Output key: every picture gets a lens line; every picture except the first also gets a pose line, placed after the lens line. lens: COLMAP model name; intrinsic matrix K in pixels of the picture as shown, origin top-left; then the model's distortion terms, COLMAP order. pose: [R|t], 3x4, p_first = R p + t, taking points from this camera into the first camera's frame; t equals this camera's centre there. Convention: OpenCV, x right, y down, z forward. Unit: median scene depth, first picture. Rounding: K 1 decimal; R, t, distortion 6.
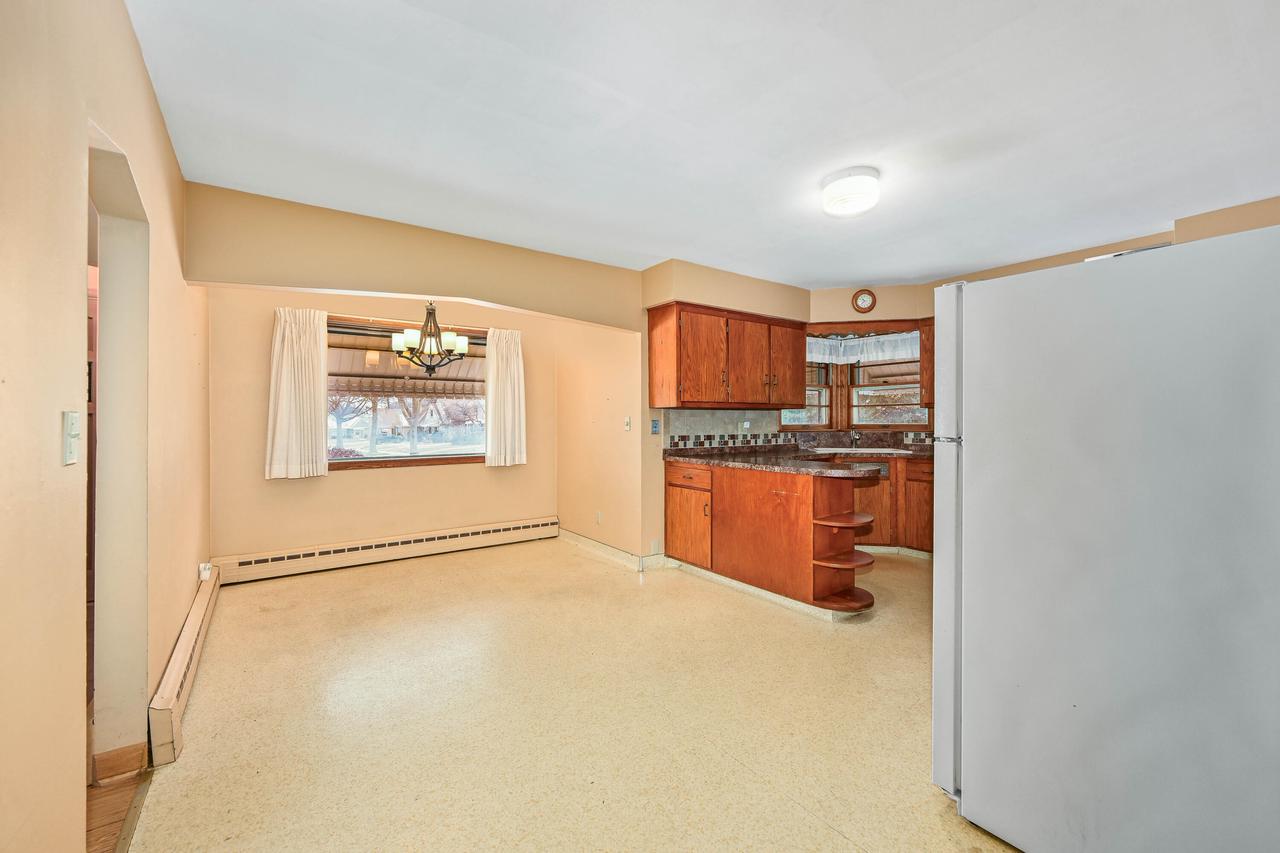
lens RADIAL K [[508.7, 0, 666.7], [0, 508.7, 413.9], [0, 0, 1]] dist [-0.001860, 0.000318]
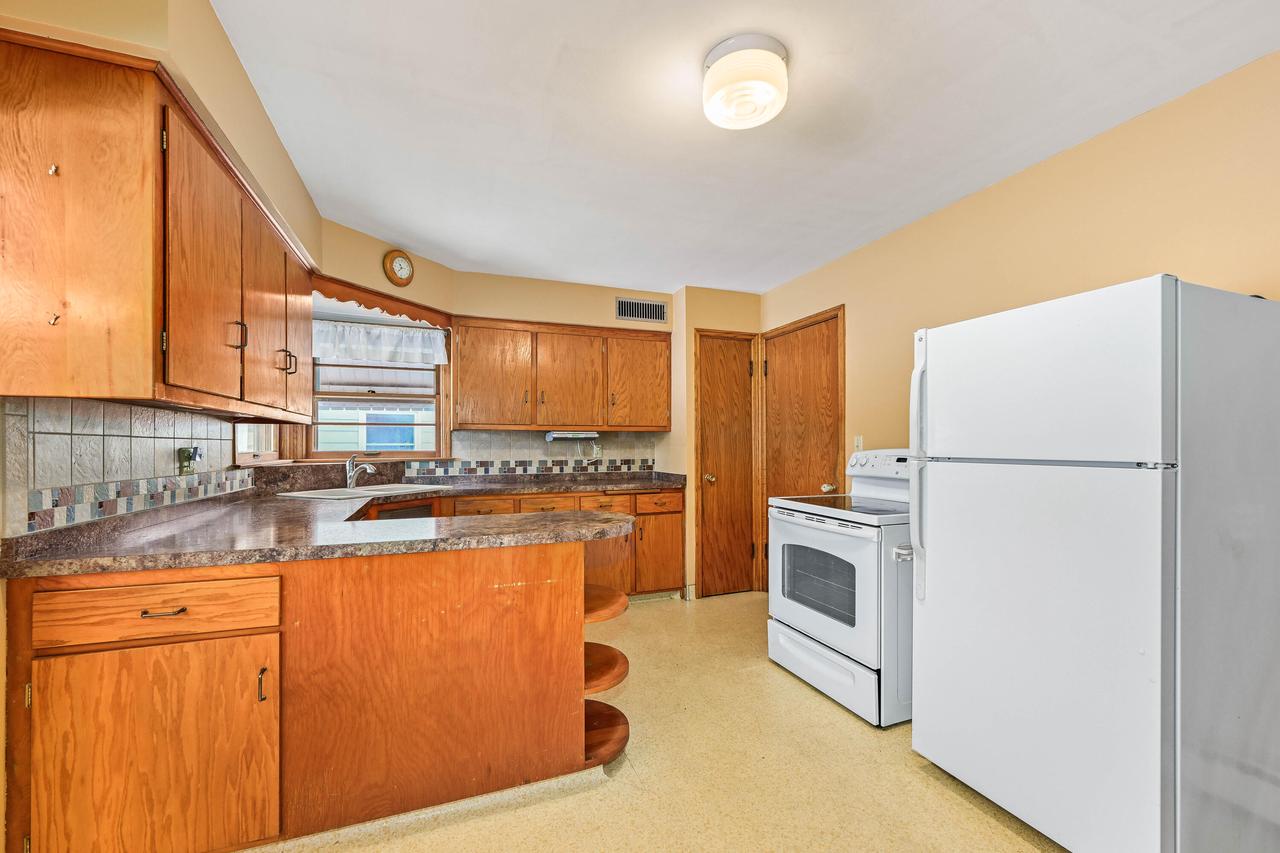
lens RADIAL K [[508.7, 0, 624.1], [0, 508.7, 441.0], [0, 0, 1]] dist [-0.001860, 0.000318]
pose [[0.301428, 0.012502, 0.953407, -0.199037], [-0.012238, 0.999882, -0.009243, 0.011507], [-0.953410, -0.008882, 0.301546, 0.641115]]
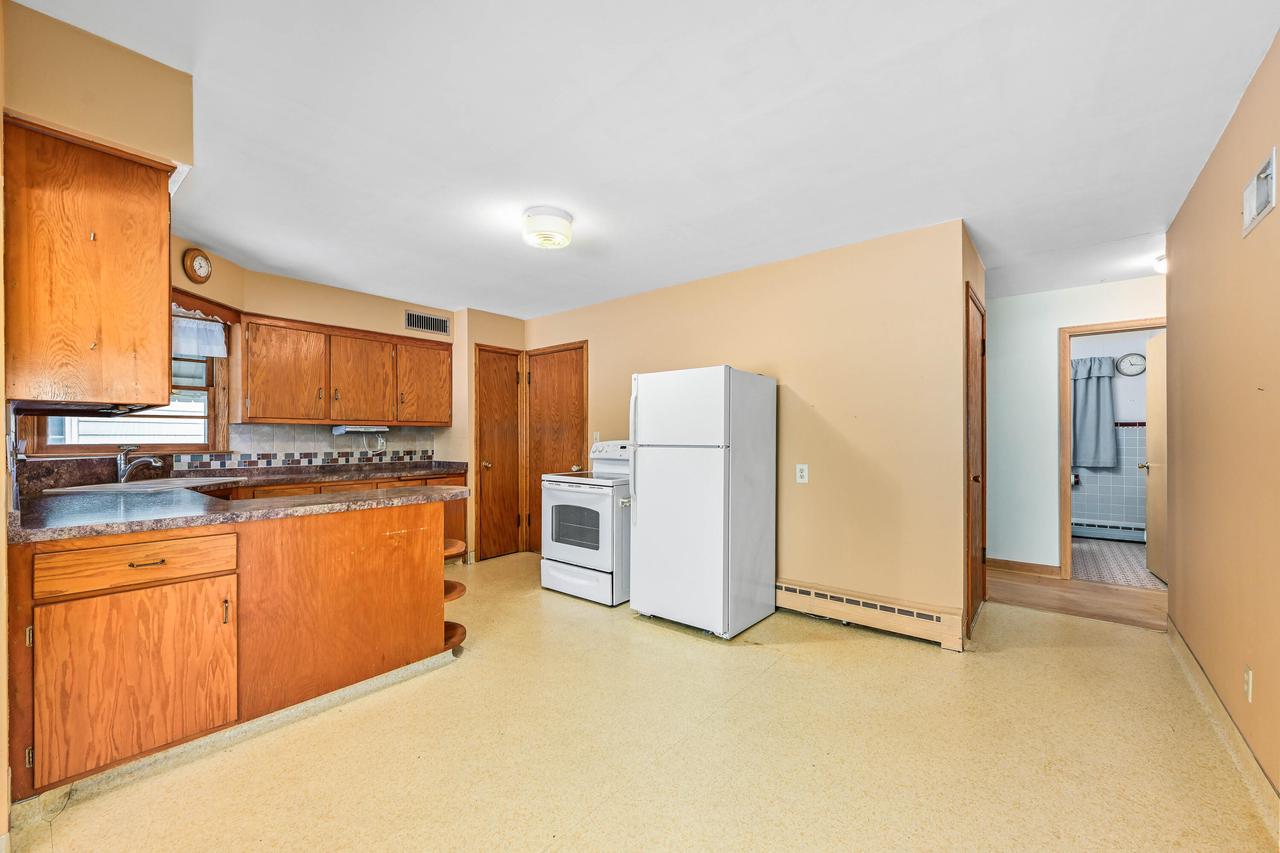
lens RADIAL K [[508.7, 0, 615.5], [0, 508.7, 433.6], [0, 0, 1]] dist [-0.001860, 0.000318]
pose [[-0.192984, 0.013101, 0.981114, -0.503918], [-0.010078, 0.999832, -0.015333, 0.013773], [-0.981150, -0.012847, -0.192820, 0.719158]]
